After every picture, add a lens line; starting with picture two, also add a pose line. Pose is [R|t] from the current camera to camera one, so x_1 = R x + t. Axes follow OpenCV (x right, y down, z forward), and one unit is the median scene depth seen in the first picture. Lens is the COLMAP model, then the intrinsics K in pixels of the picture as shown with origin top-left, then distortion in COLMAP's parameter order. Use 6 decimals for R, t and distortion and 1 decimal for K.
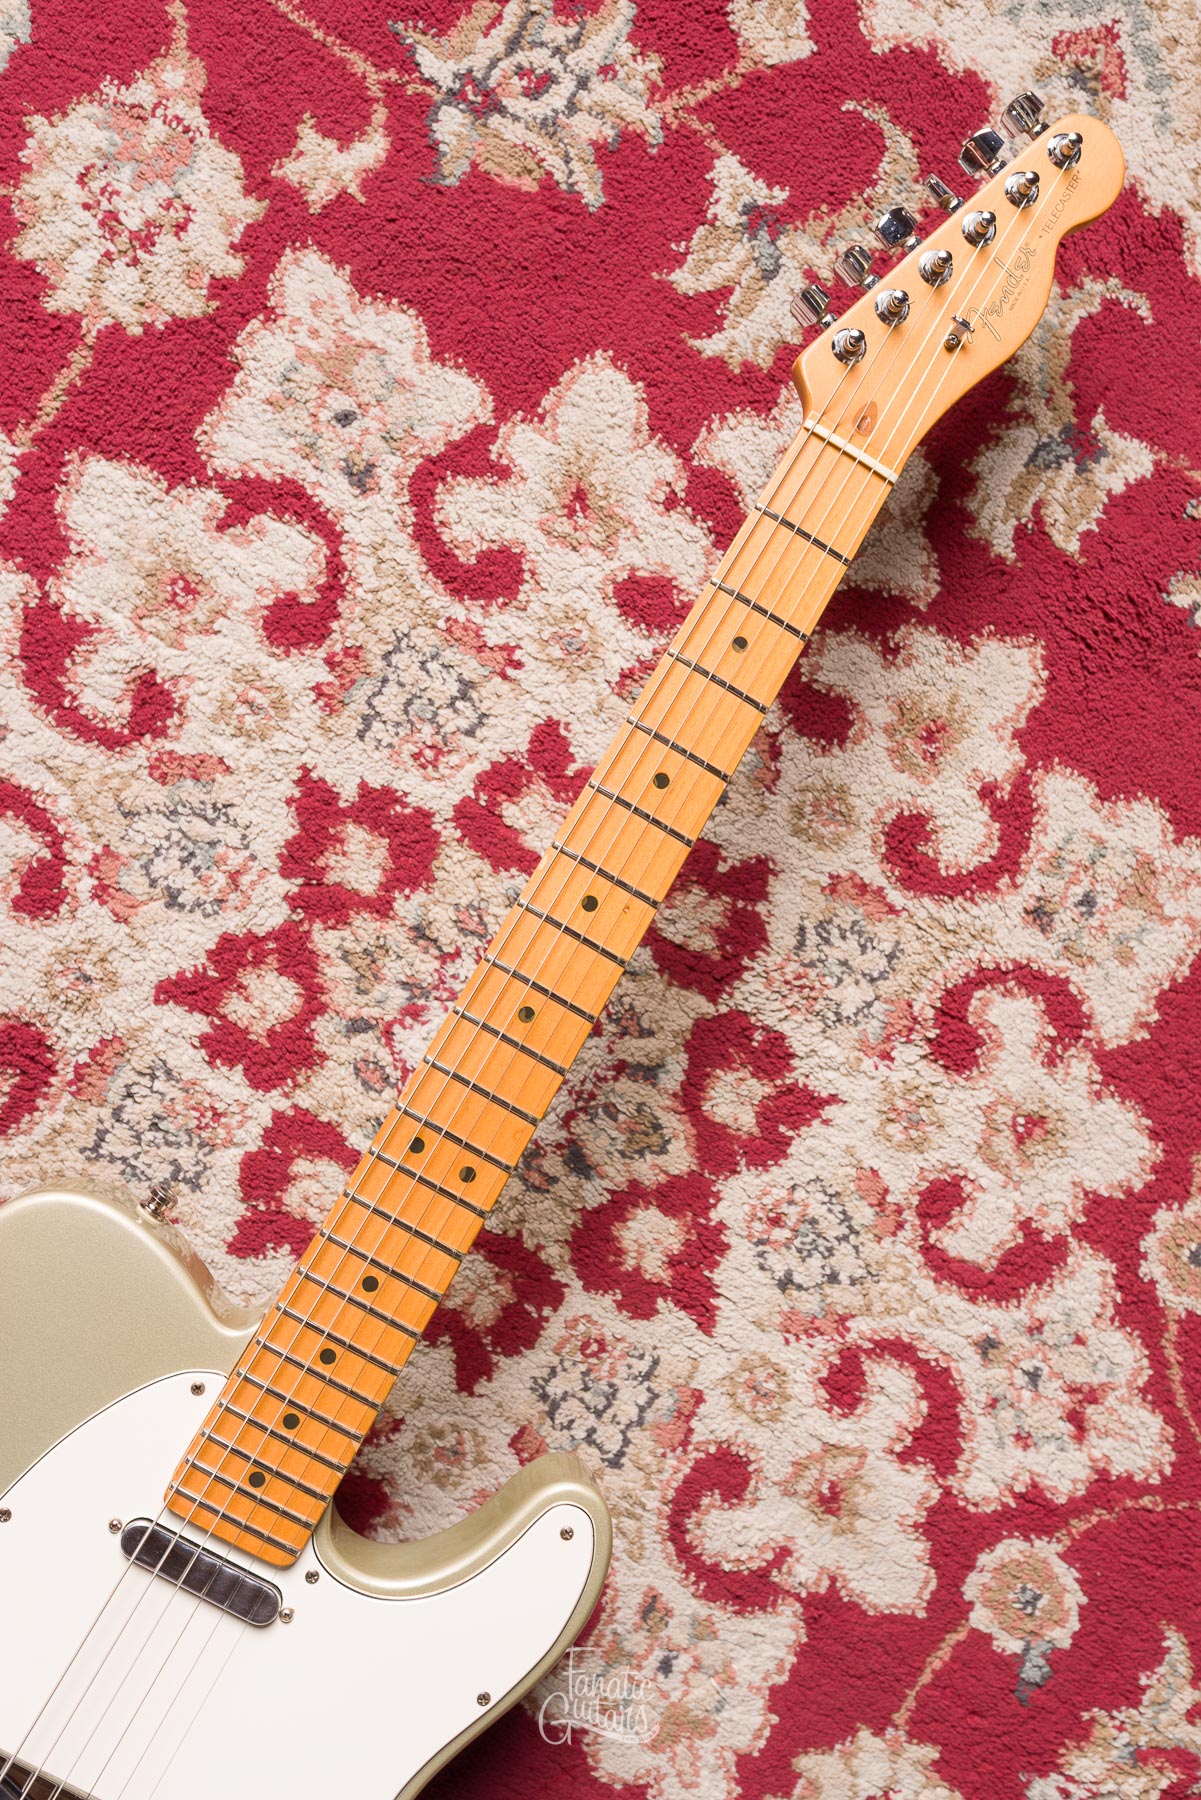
lens RADIAL K [[1758.5, 0, 600.5], [0, 1758.5, 900.0], [0, 0, 1]] dist [0.003146, -0.003124]
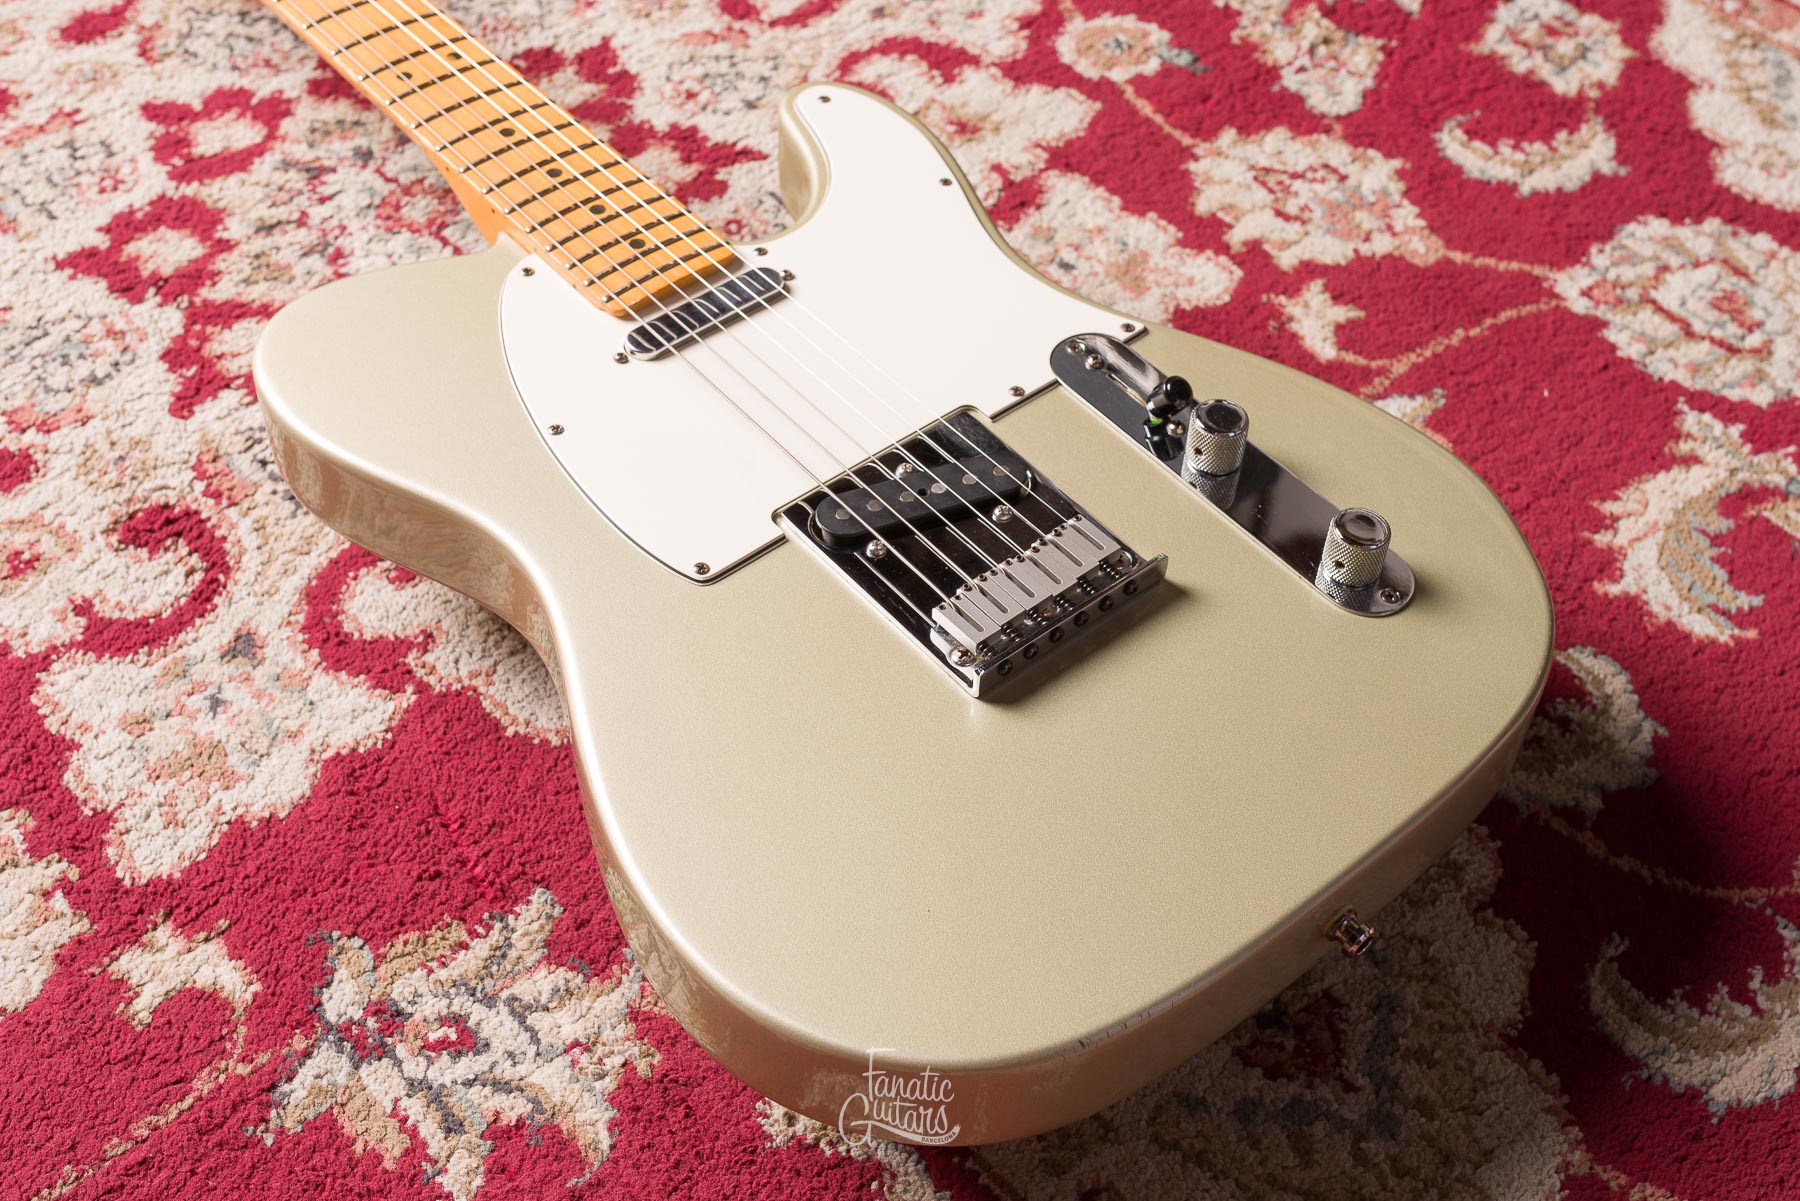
lens RADIAL K [[2182.2, 0, 968.9], [0, 2182.2, 600.7], [0, 0, 1]] dist [0.000953, 0.000583]
pose [[0.308100, -0.776455, 0.549721, -0.795647], [0.950604, 0.274199, -0.145489, 0.612903], [-0.037767, 0.567392, 0.822581, 0.105430]]
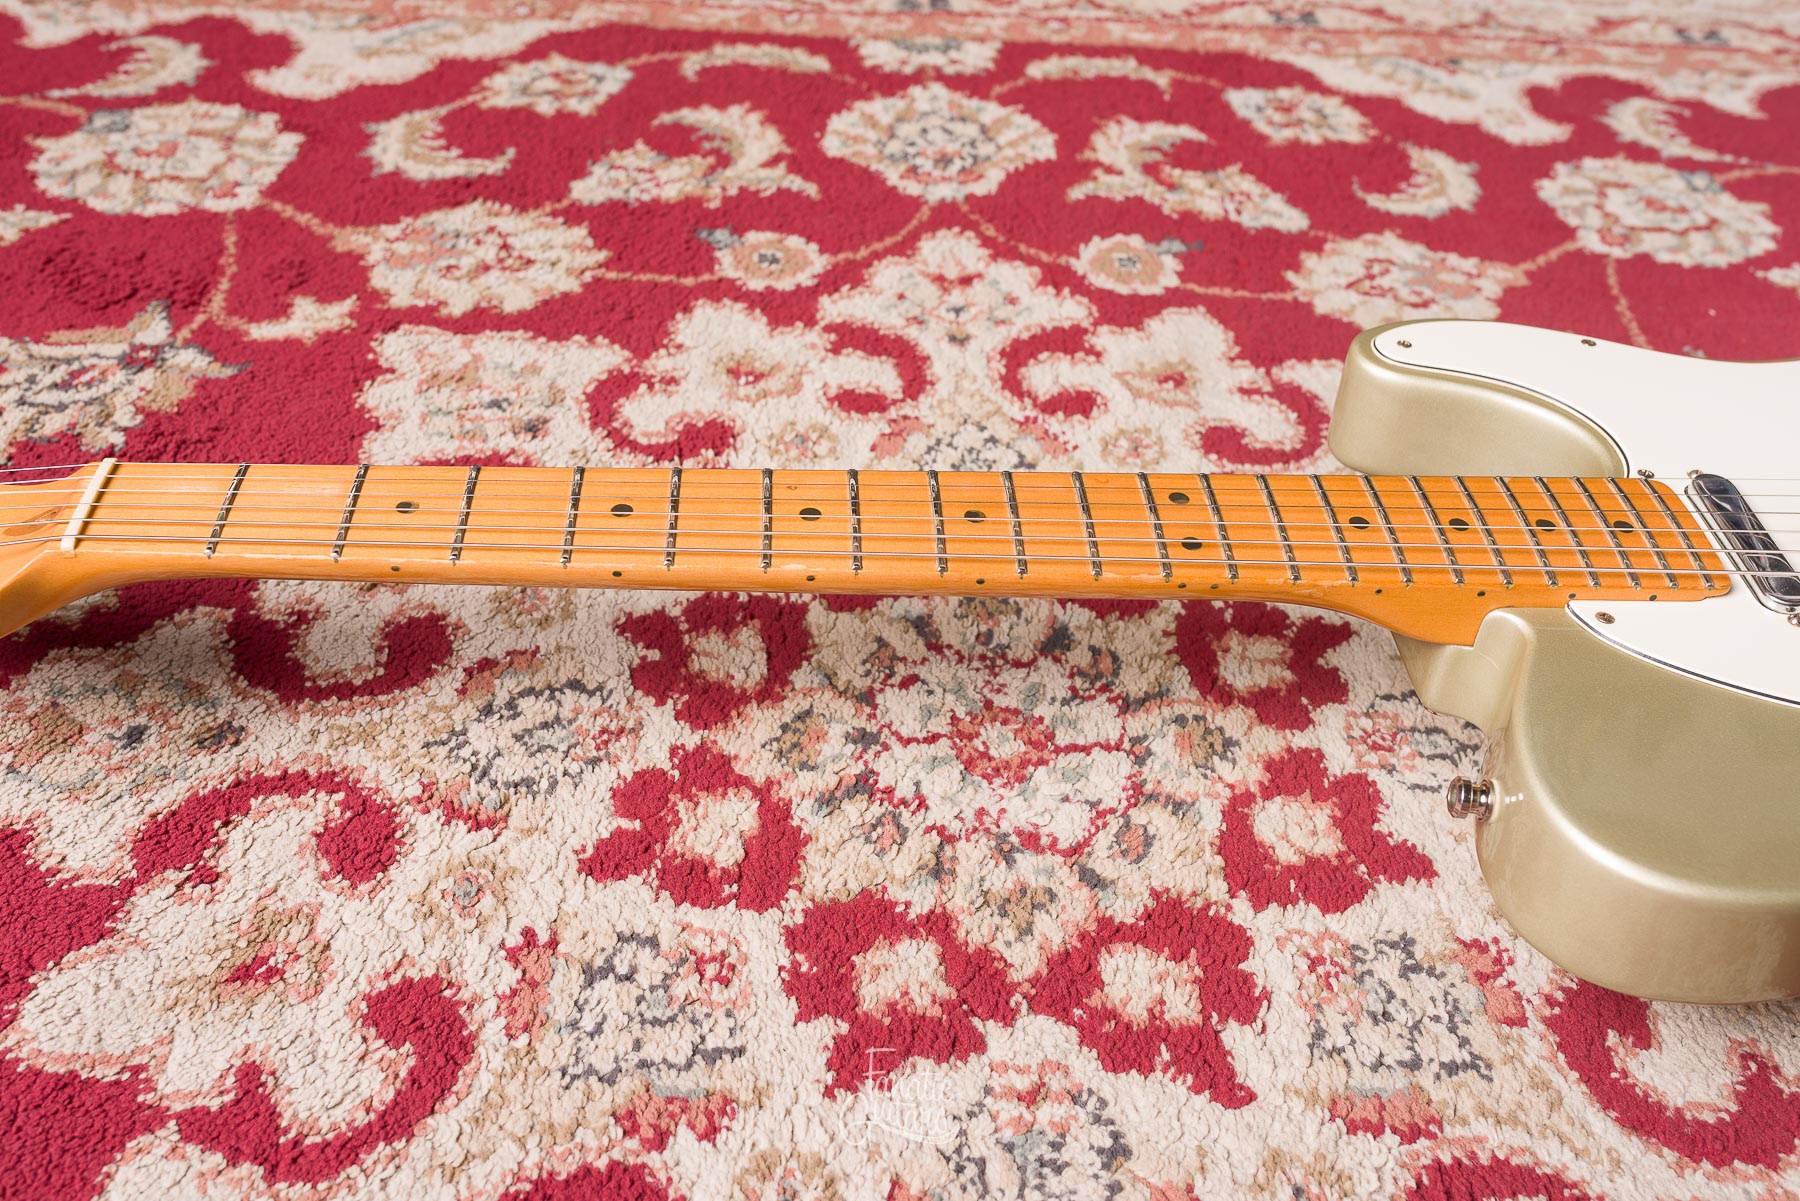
lens RADIAL K [[1734.8, 0, 897.4], [0, 1734.8, 620.9], [0, 0, 1]] dist [0.001830, 0.002945]
pose [[-0.540421, -0.657471, 0.525049, -0.390586], [0.829451, -0.311525, 0.463641, -0.285711], [-0.141265, 0.686064, 0.713695, 0.423412]]
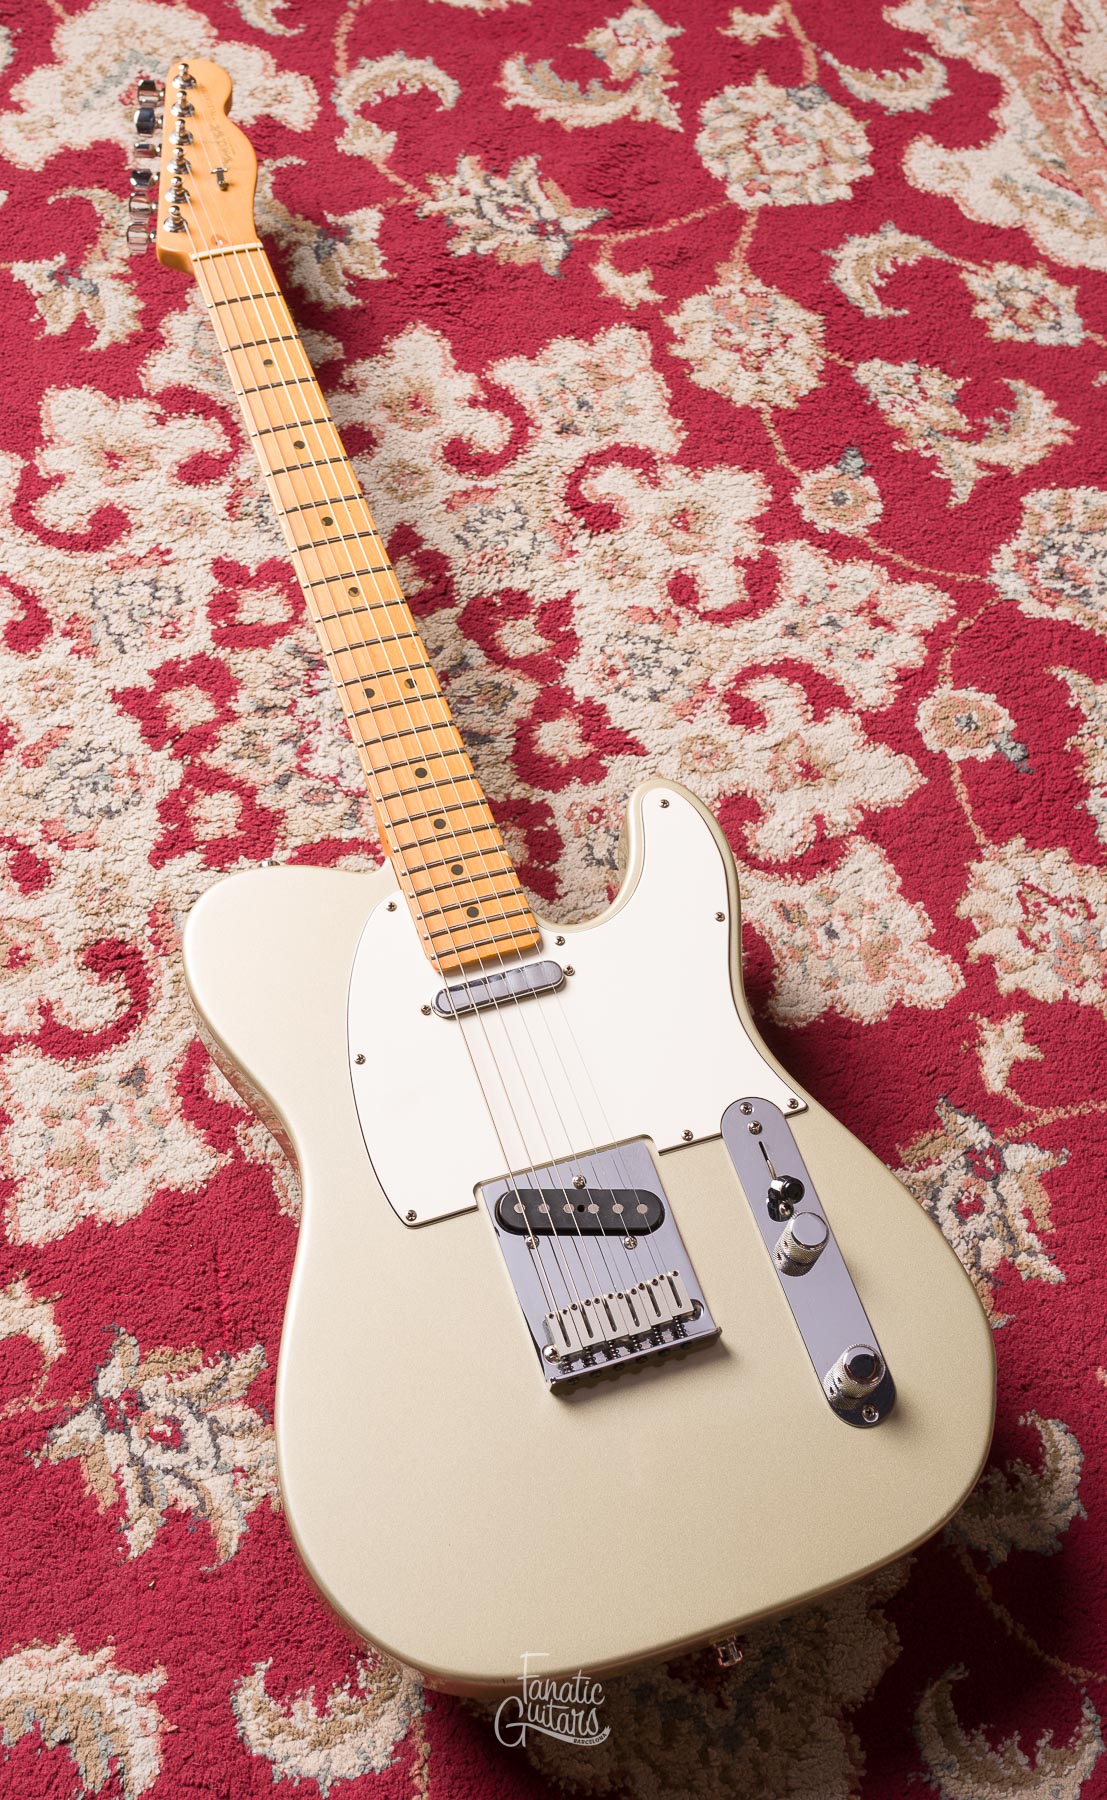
lens RADIAL K [[2004.0, 0, 507.2], [0, 2004.0, 898.5], [0, 0, 1]] dist [0.001794, -0.006206]
pose [[0.651538, -0.699279, 0.294120, -0.510419], [0.758559, 0.605292, -0.241270, 0.588593], [-0.009313, 0.380303, 0.924815, -0.313228]]
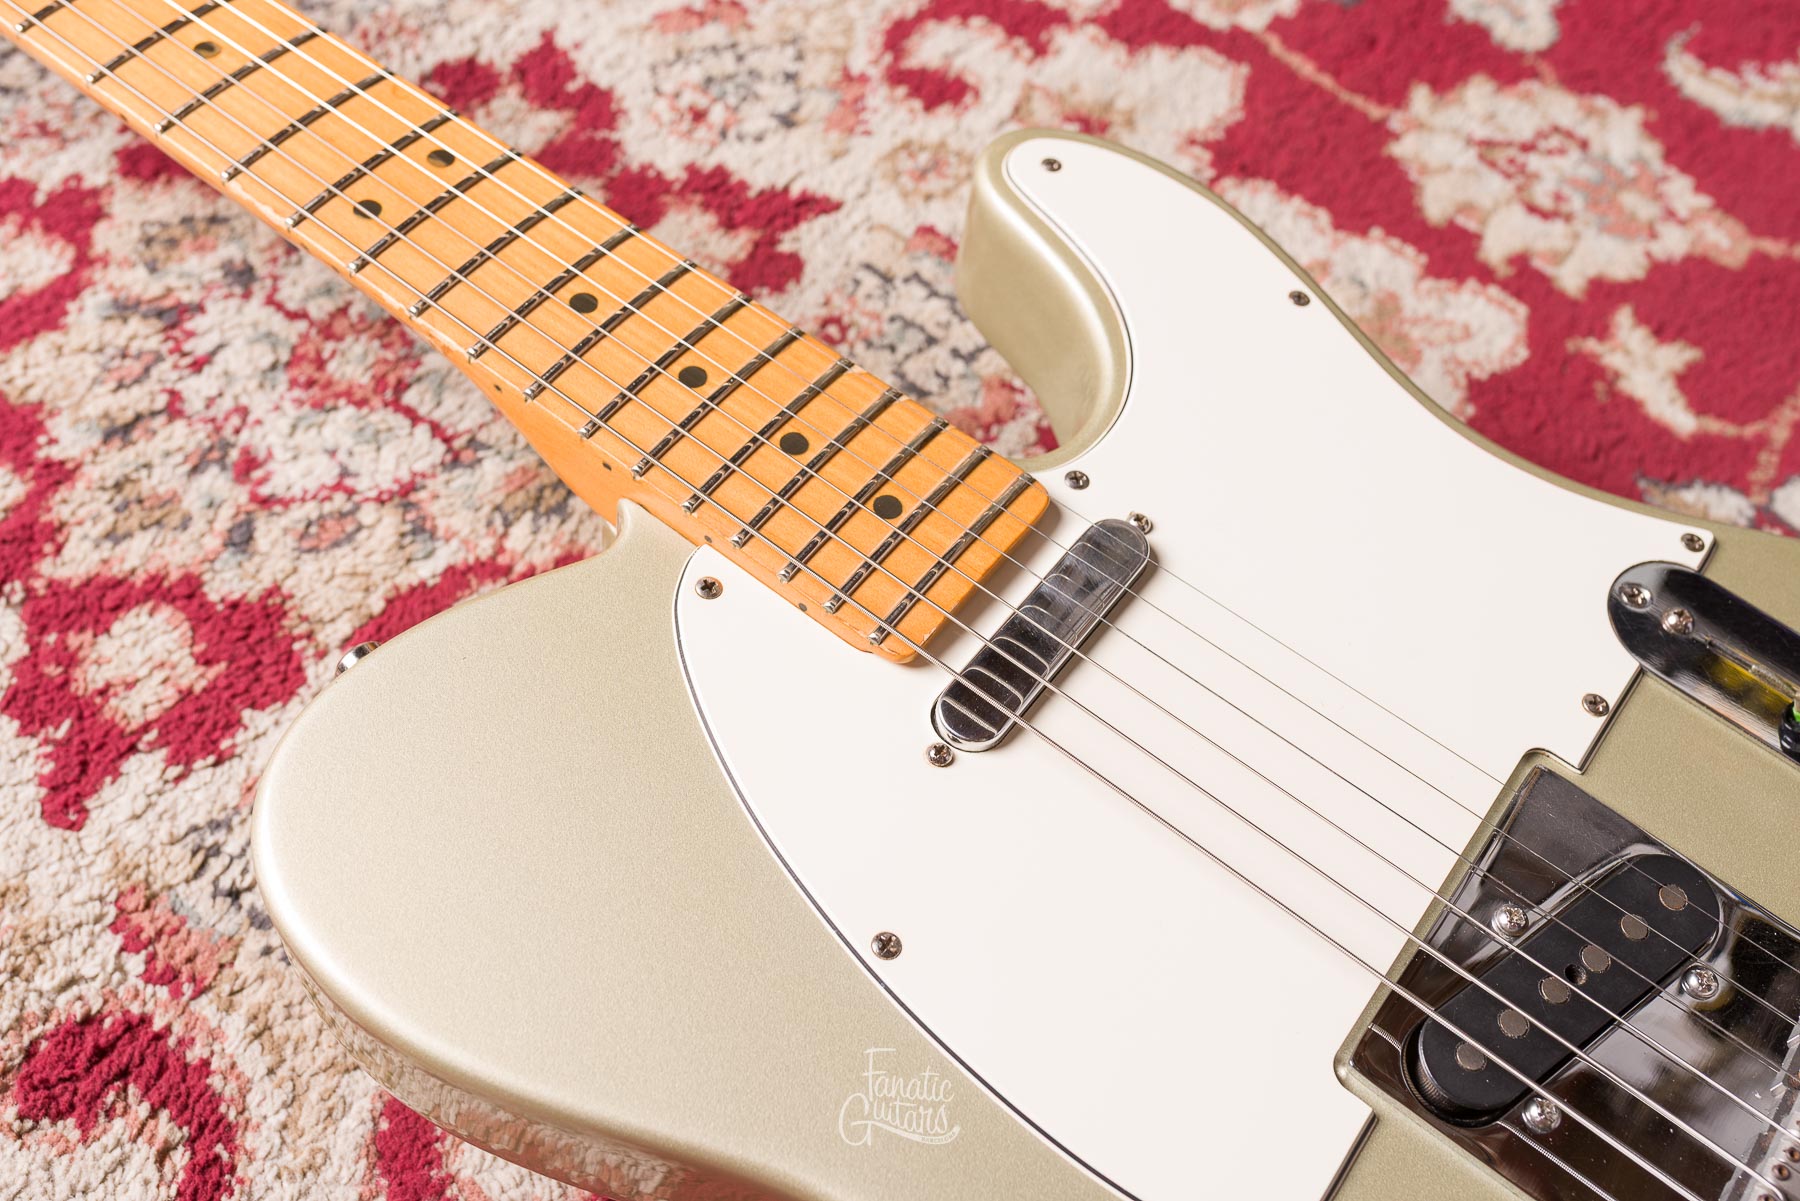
lens RADIAL K [[1758.5, 0, 894.7], [0, 1758.5, 621.0], [0, 0, 1]] dist [0.003146, -0.003124]
pose [[0.119096, -0.887961, 0.444231, -0.393885], [0.986544, 0.156306, 0.047948, 0.261535], [-0.112012, 0.432543, 0.894628, 0.445243]]
